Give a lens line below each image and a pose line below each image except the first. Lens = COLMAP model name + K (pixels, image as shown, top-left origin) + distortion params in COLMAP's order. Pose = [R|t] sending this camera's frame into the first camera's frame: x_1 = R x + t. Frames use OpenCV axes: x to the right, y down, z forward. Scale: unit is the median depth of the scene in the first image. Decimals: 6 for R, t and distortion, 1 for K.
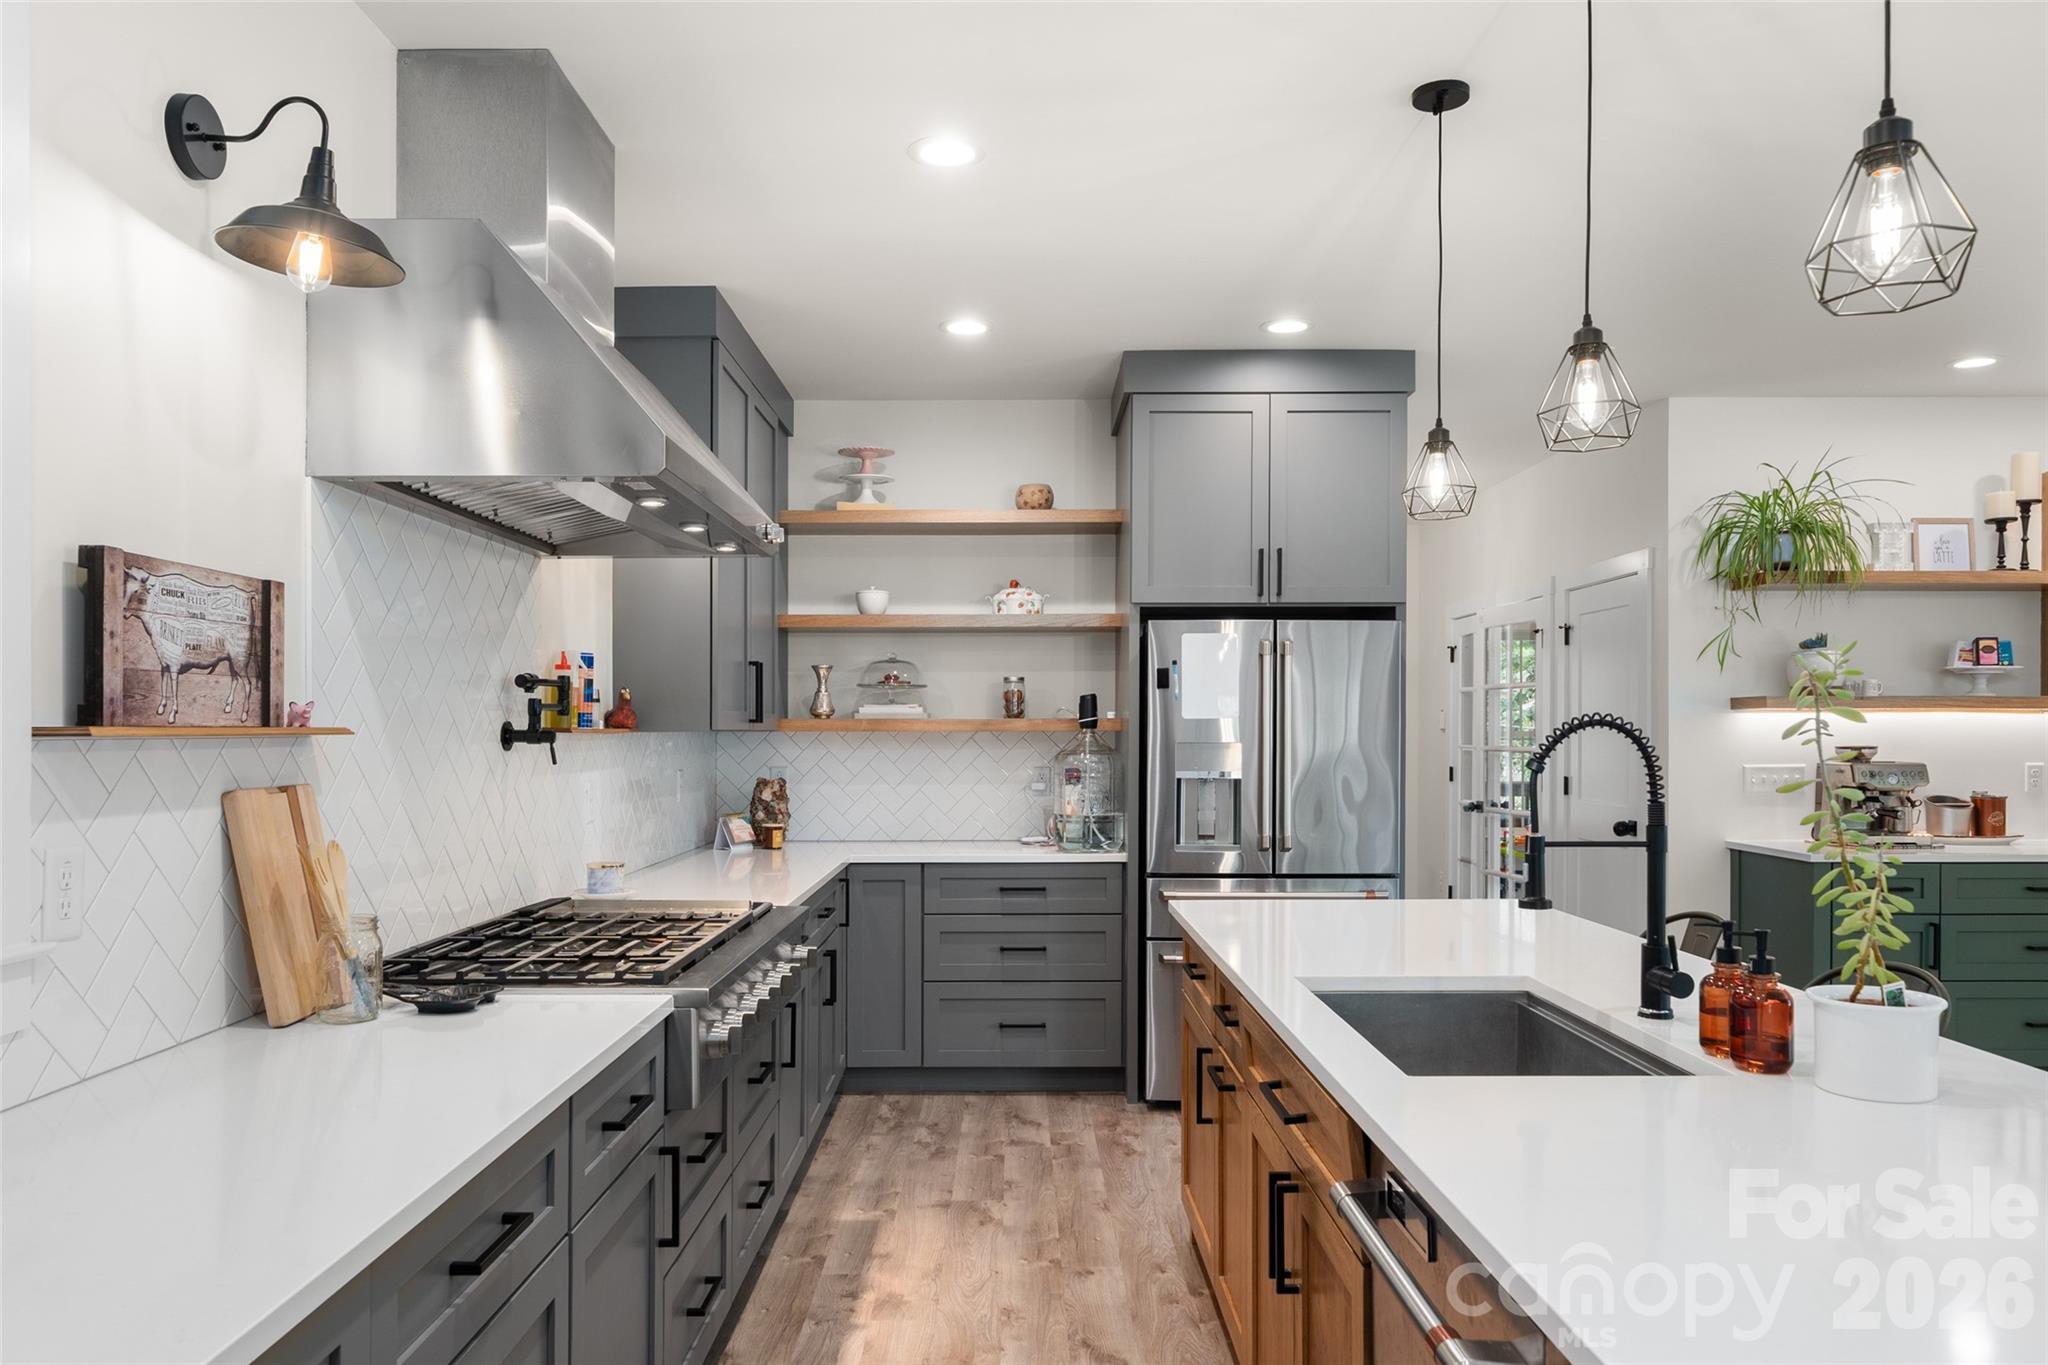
lens RADIAL K [[1387.6, 0, 1020.9], [0, 1387.6, 742.3], [0, 0, 1]] dist [0.000370, -0.001318]
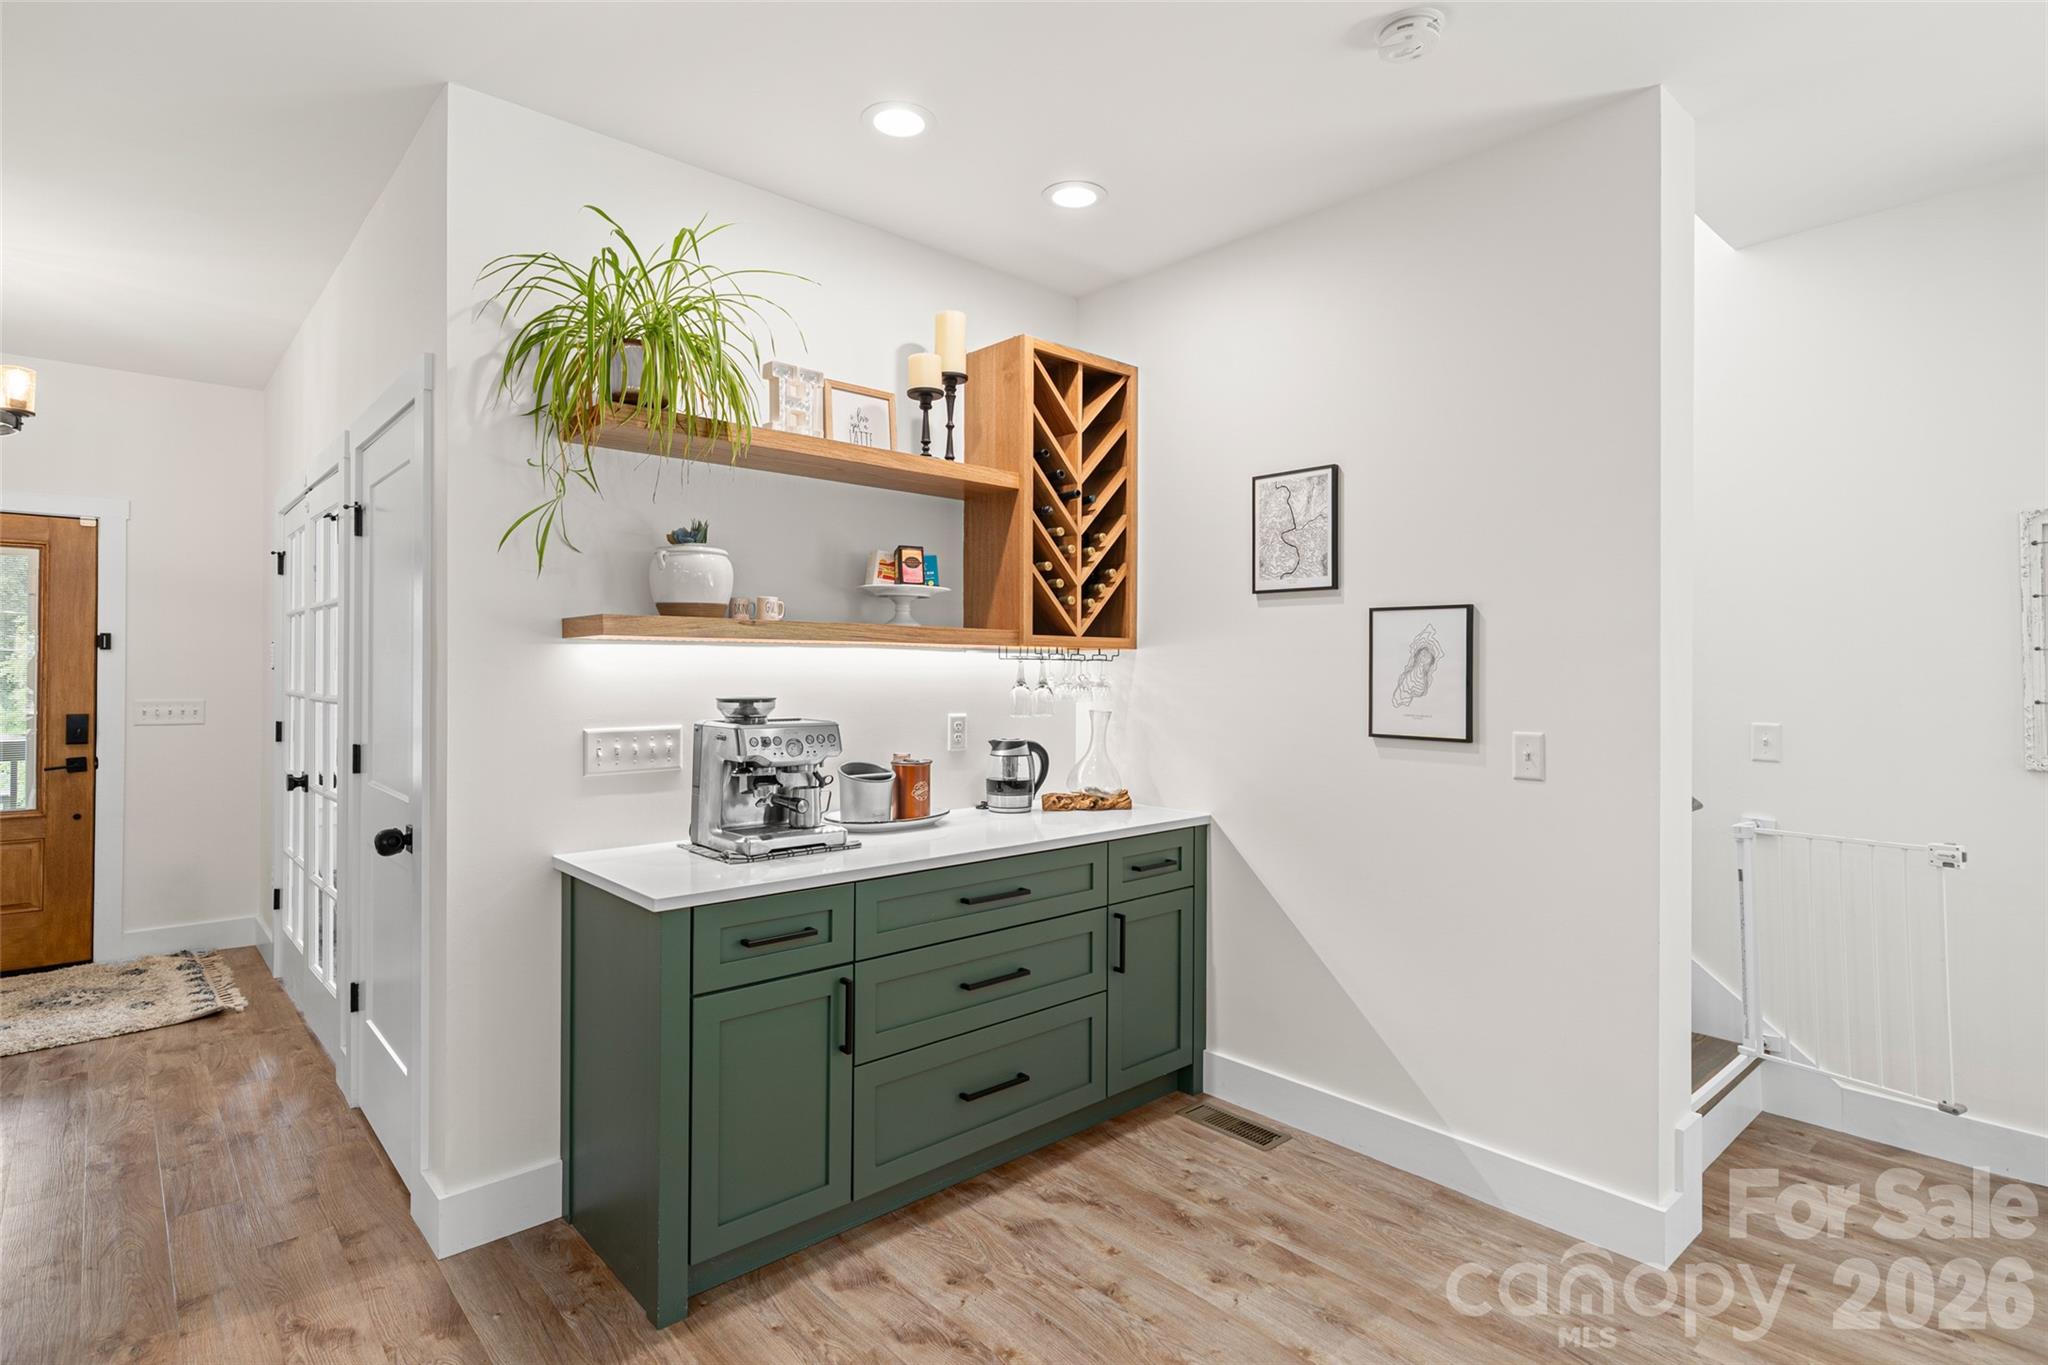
lens RADIAL K [[1013.7, 0, 1013.4], [0, 1013.7, 674.6], [0, 0, 1]] dist [0.000515, 0.000698]
pose [[0.747712, 0.001702, 0.664021, 0.379459], [0.001659, 0.999989, -0.004431, -0.005730], [-0.664021, 0.004414, 0.747701, 0.560822]]
